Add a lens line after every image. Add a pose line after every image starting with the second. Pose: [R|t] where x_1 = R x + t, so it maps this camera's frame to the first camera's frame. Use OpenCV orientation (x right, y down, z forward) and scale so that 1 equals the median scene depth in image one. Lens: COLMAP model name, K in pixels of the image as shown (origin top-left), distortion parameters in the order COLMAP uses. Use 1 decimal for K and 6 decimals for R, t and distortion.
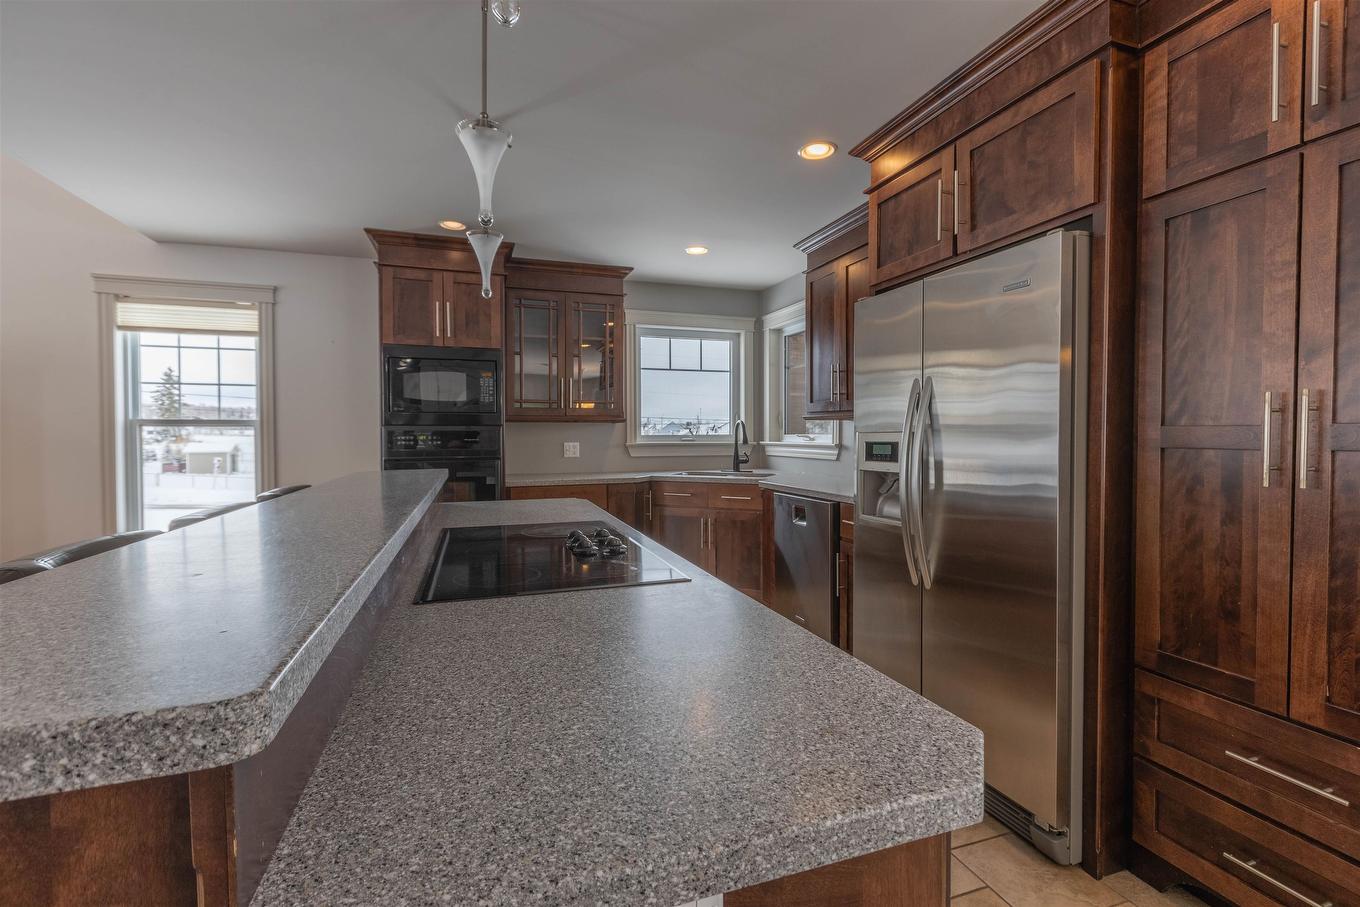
lens RADIAL K [[607.9, 0, 682.6], [0, 607.9, 451.2], [0, 0, 1]] dist [0.001962, -0.000500]
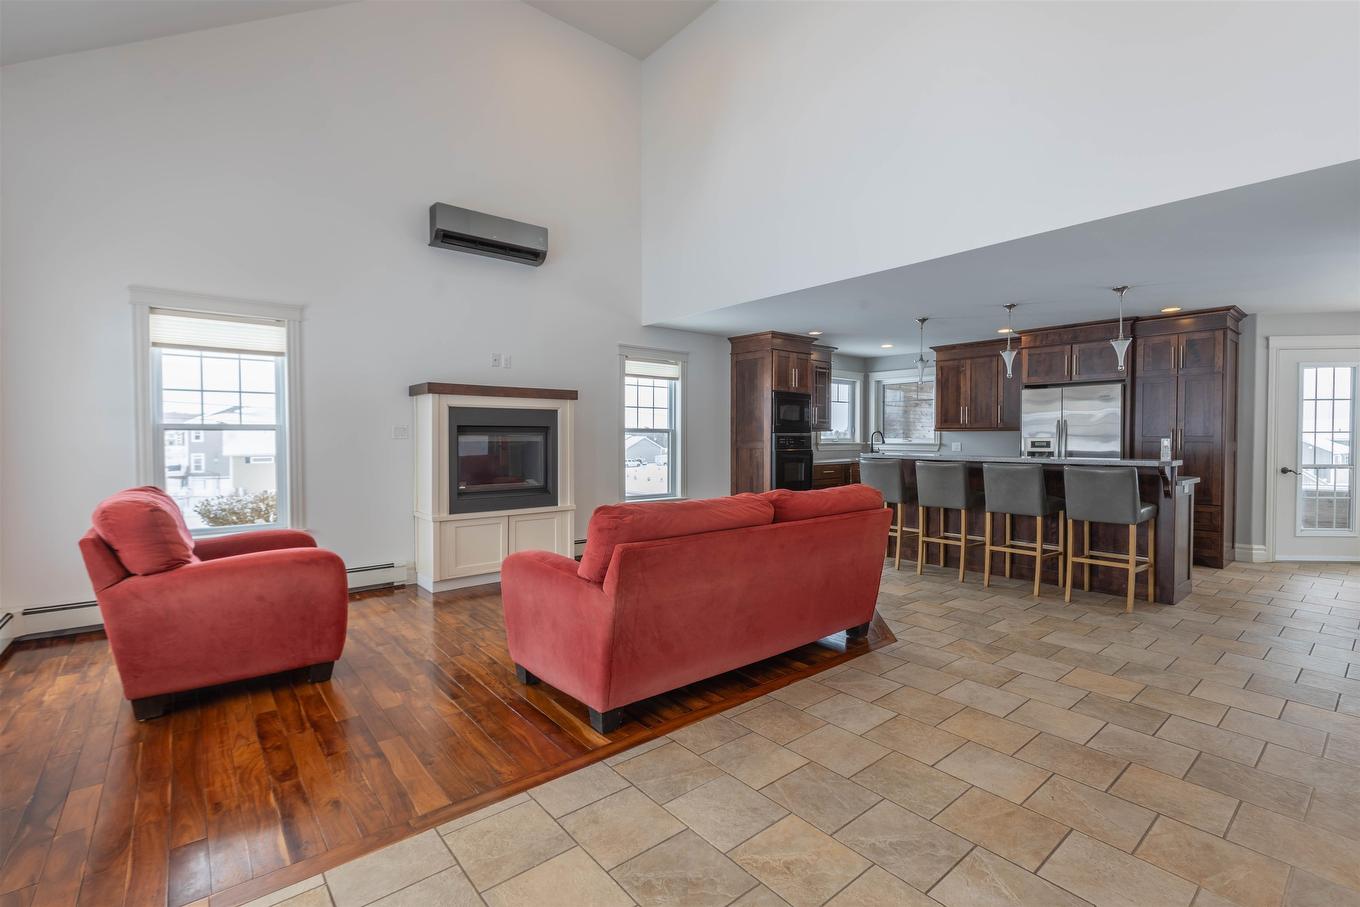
lens RADIAL K [[607.9, 0, 682.6], [0, 607.9, 451.2], [0, 0, 1]] dist [0.001962, -0.000500]
pose [[0.932570, -0.005124, 0.360952, -1.348641], [0.007024, 0.999968, -0.003953, 0.018959], [-0.360920, 0.006222, 0.932576, -0.629266]]
